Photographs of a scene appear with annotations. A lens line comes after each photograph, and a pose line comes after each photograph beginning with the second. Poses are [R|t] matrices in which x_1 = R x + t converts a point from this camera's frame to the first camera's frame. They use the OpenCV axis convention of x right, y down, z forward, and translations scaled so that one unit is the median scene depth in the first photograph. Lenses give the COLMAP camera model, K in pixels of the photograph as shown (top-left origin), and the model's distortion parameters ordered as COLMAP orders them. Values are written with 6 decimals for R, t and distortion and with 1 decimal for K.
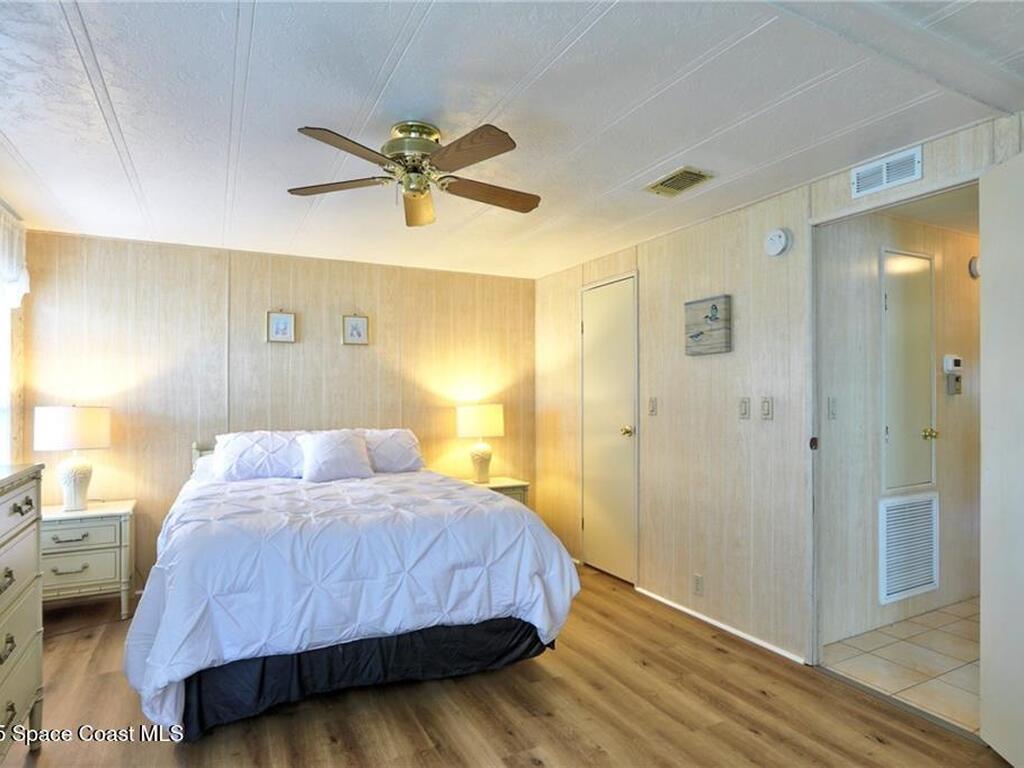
lens RADIAL K [[577.0, 0, 517.6], [0, 577.0, 385.0], [0, 0, 1]] dist [-0.002533, -0.000211]
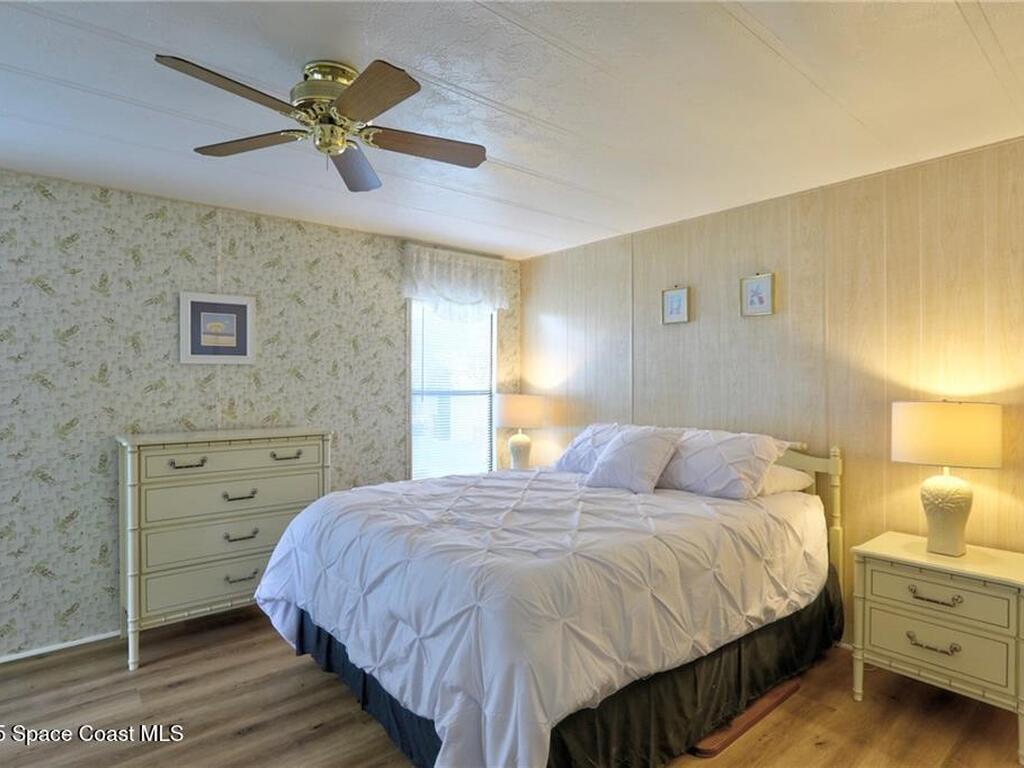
lens RADIAL K [[577.0, 0, 517.6], [0, 577.0, 385.0], [0, 0, 1]] dist [-0.002533, -0.000211]
pose [[0.260359, -0.003289, -0.965506, 0.360514], [0.009270, 0.999957, -0.000907, 0.016678], [0.965467, -0.008714, 0.260378, 0.542714]]
